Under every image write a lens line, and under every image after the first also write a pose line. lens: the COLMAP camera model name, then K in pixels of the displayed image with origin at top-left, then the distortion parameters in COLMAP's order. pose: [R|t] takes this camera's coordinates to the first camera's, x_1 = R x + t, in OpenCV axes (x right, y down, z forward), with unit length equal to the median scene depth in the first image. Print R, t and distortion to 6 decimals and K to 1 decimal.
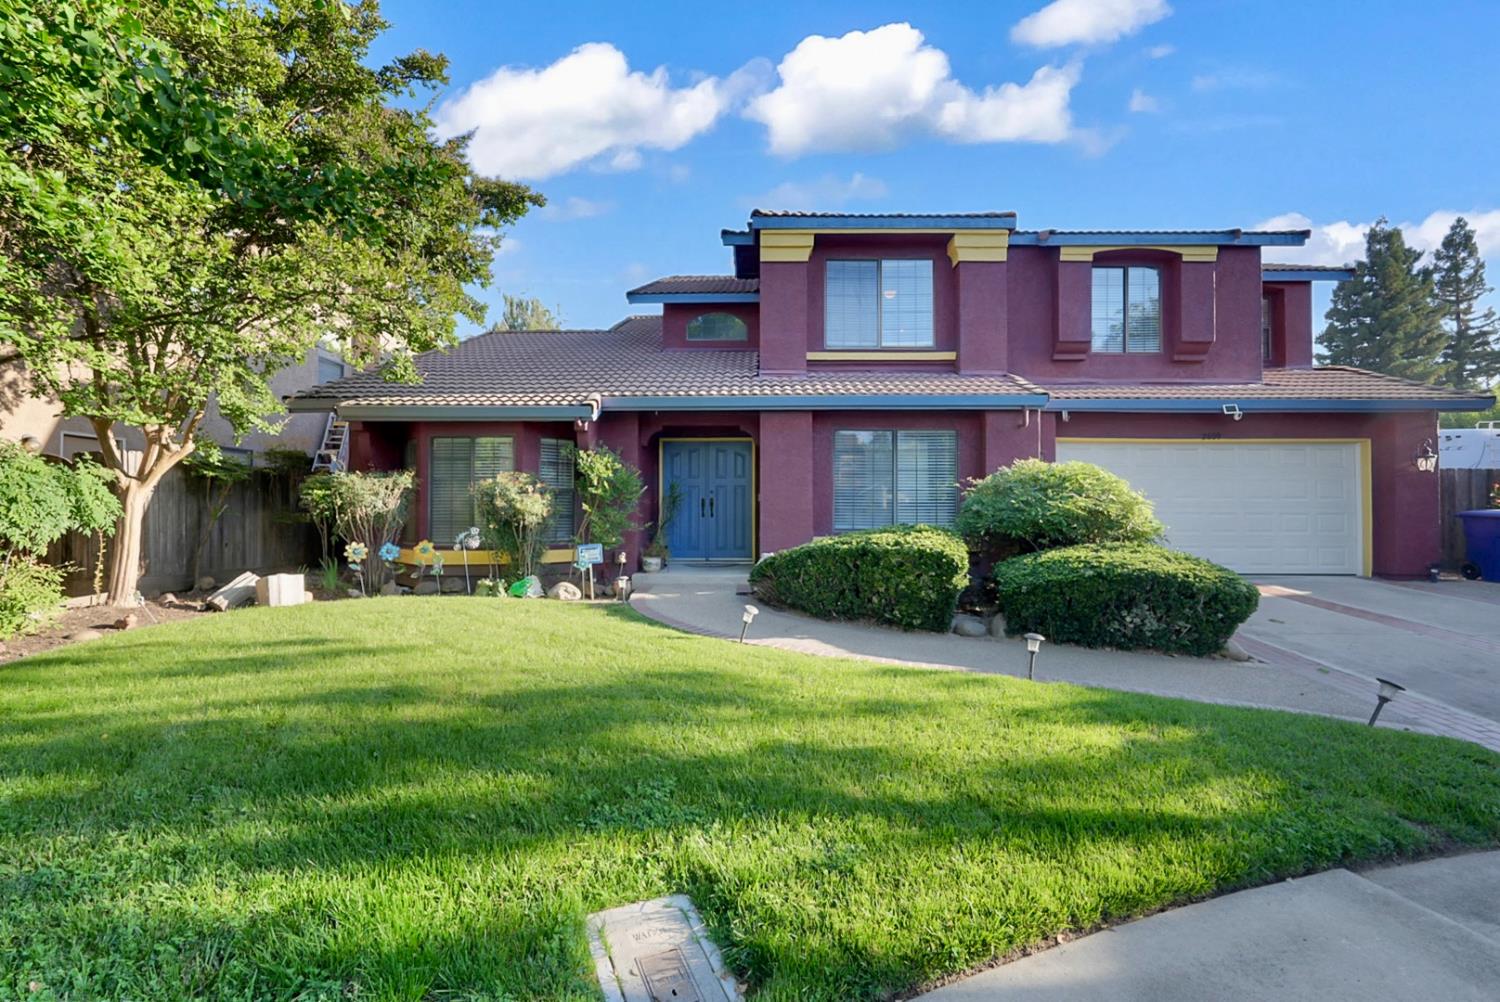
lens RADIAL K [[674.7, 0, 752.9], [0, 674.7, 506.2], [0, 0, 1]] dist [-0.005272, 0.001870]
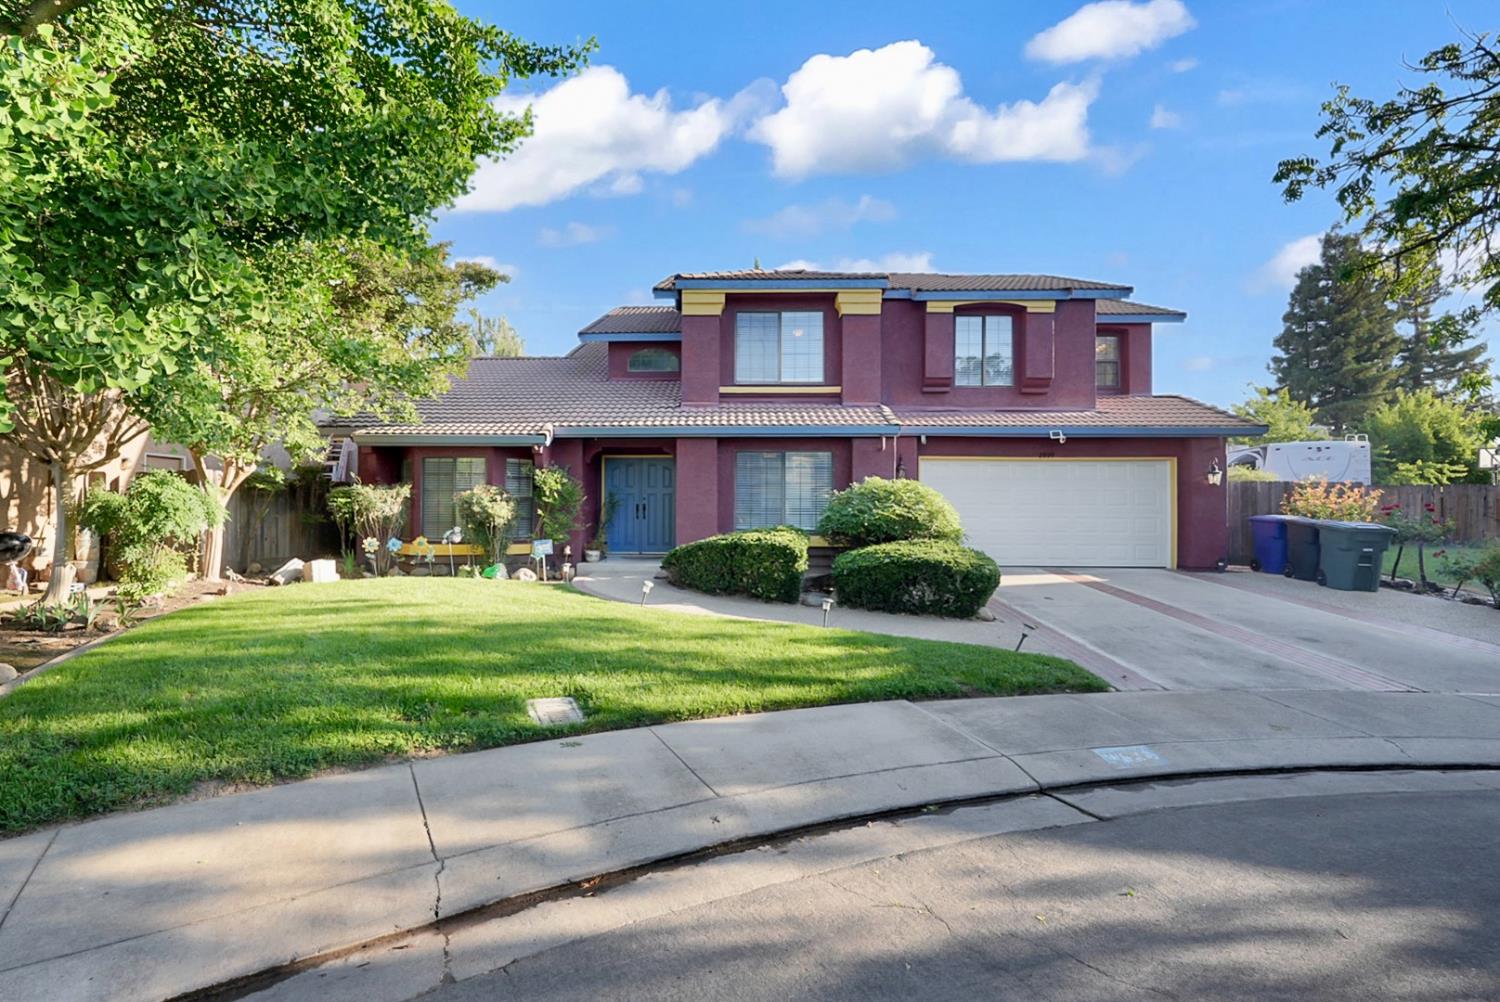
lens RADIAL K [[674.7, 0, 712.4], [0, 674.7, 511.2], [0, 0, 1]] dist [-0.005272, 0.001870]
pose [[0.999955, 0.003636, -0.008715, 0.096535], [-0.003560, 0.999955, 0.008779, -0.012018], [0.008746, -0.008748, 0.999923, -0.306155]]
